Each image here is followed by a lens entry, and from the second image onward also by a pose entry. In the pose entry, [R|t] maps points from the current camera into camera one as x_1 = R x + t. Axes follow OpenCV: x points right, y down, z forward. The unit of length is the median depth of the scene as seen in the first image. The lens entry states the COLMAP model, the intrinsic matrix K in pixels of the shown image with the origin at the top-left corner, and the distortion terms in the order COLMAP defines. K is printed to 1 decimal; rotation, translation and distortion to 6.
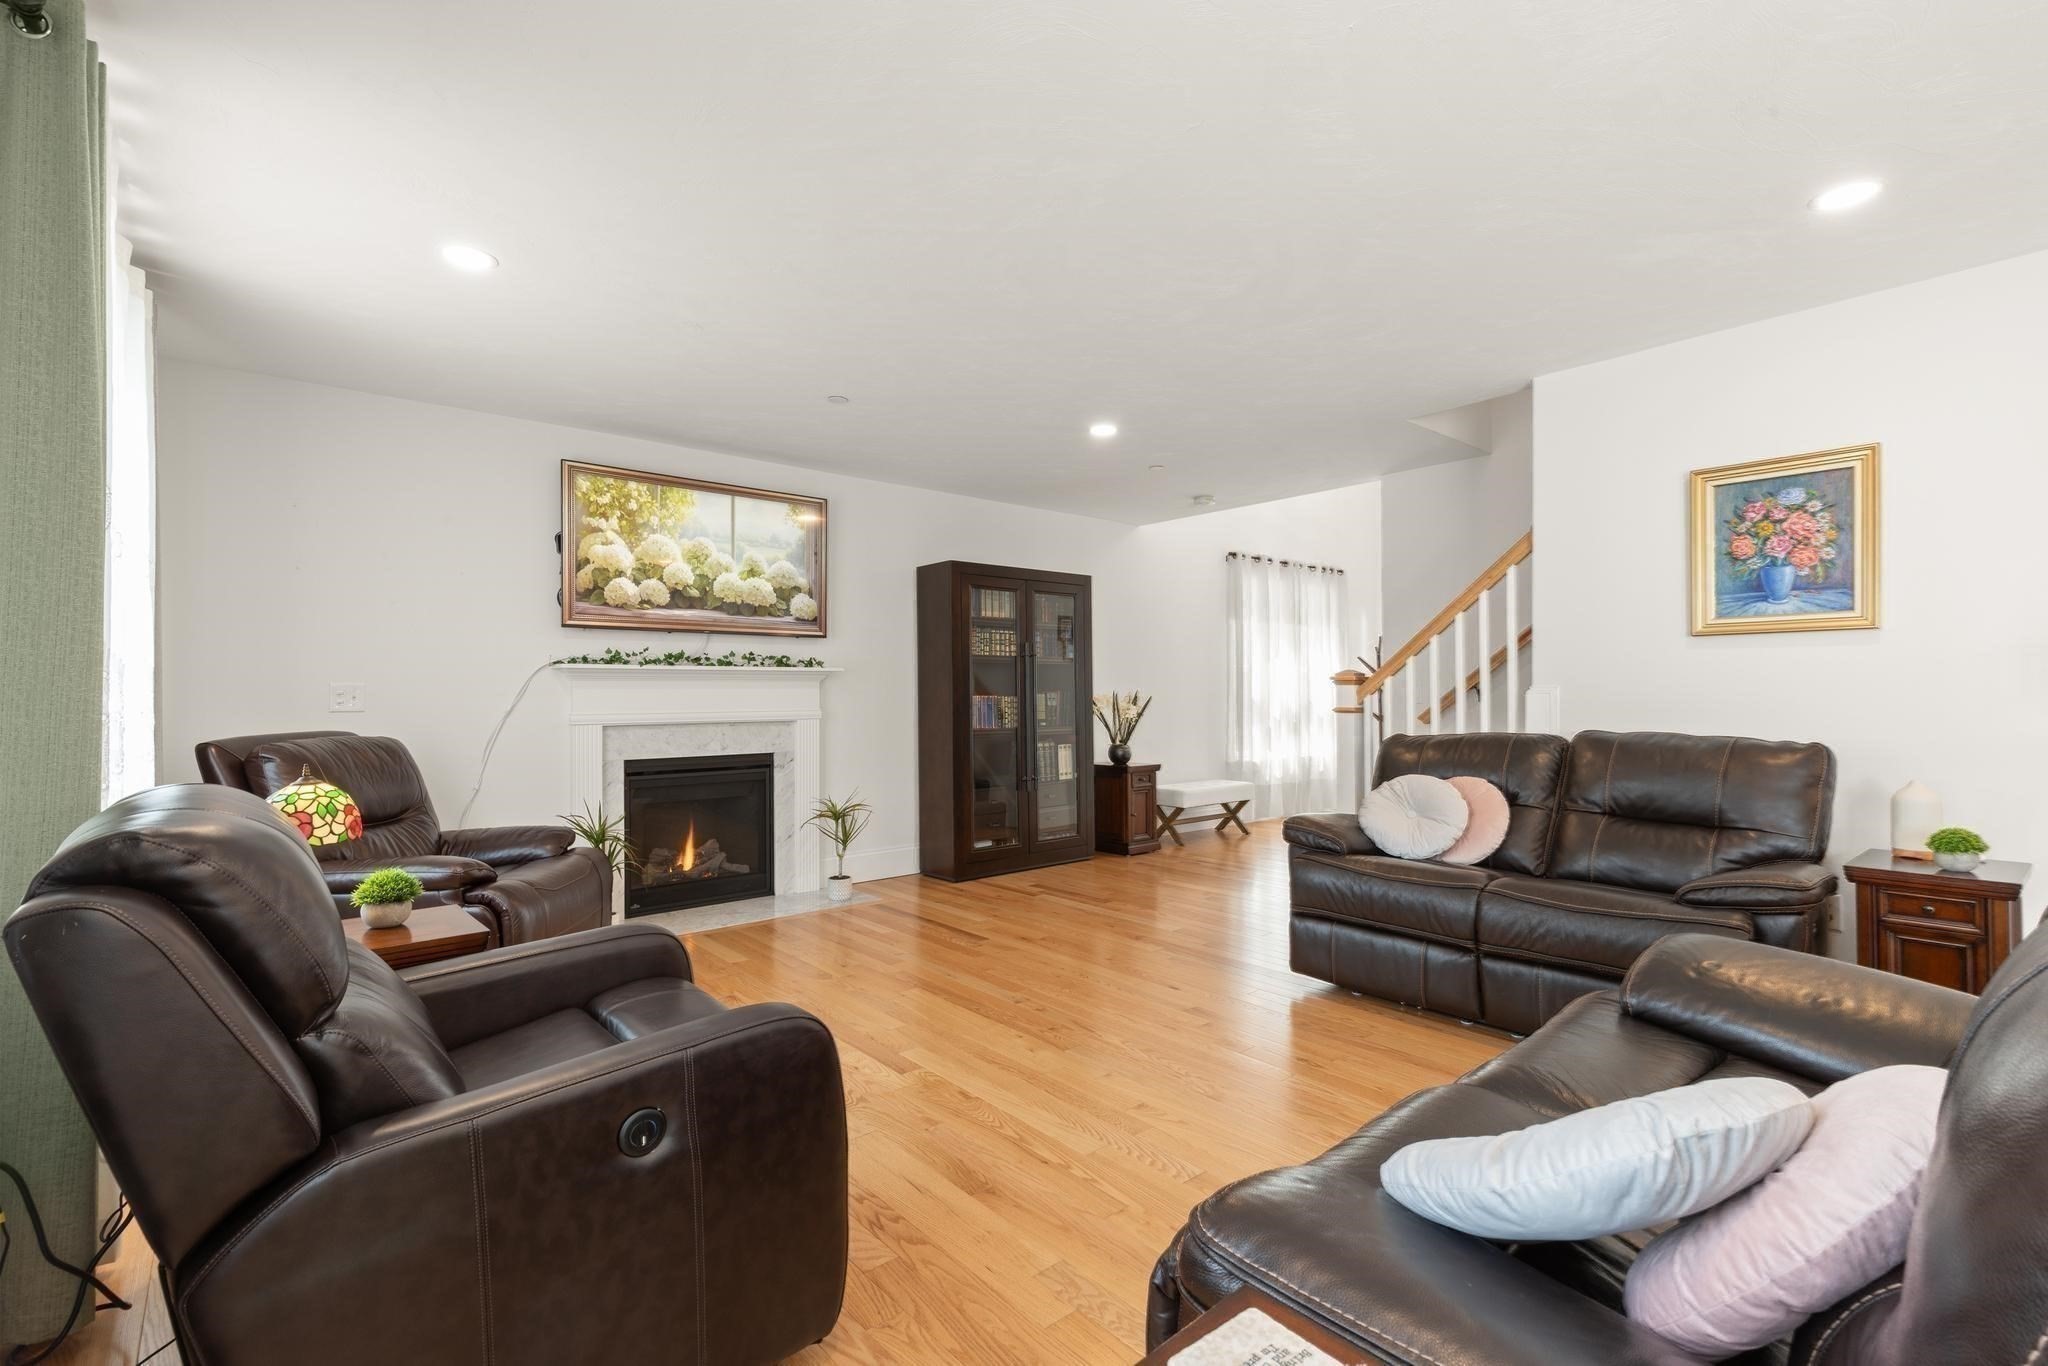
lens RADIAL K [[923.3, 0, 1030.3], [0, 923.3, 687.1], [0, 0, 1]] dist [-0.000145, -0.000139]
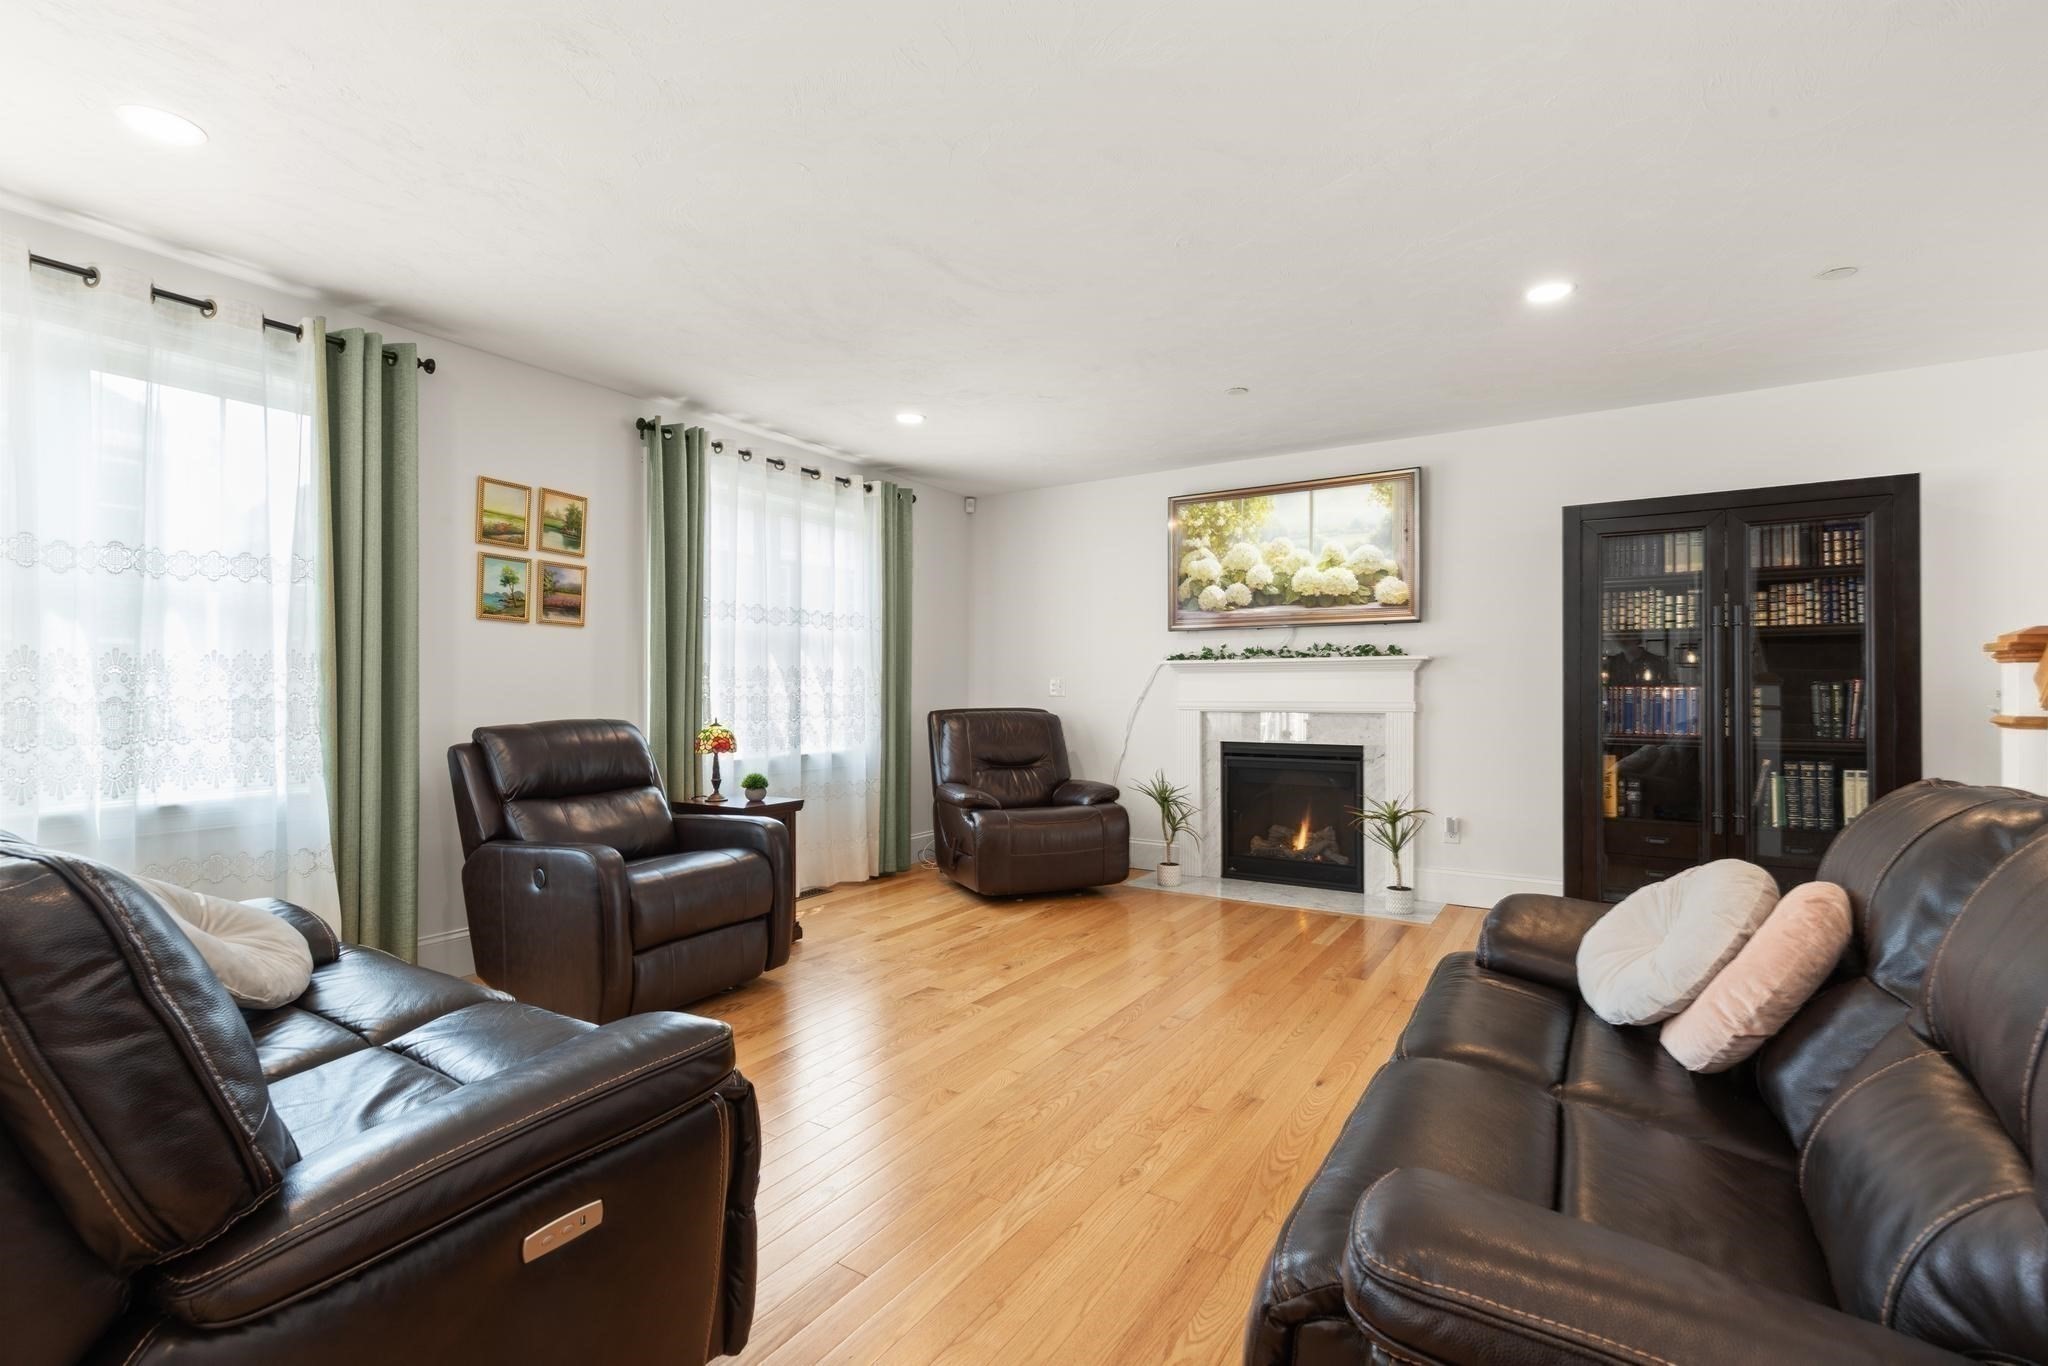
lens RADIAL K [[923.3, 0, 1030.3], [0, 923.3, 687.1], [0, 0, 1]] dist [-0.000145, -0.000139]
pose [[0.286845, 0.000840, -0.957977, 0.584224], [0.007279, 0.999969, 0.003056, 0.004858], [0.957949, -0.007850, 0.286830, 0.419395]]
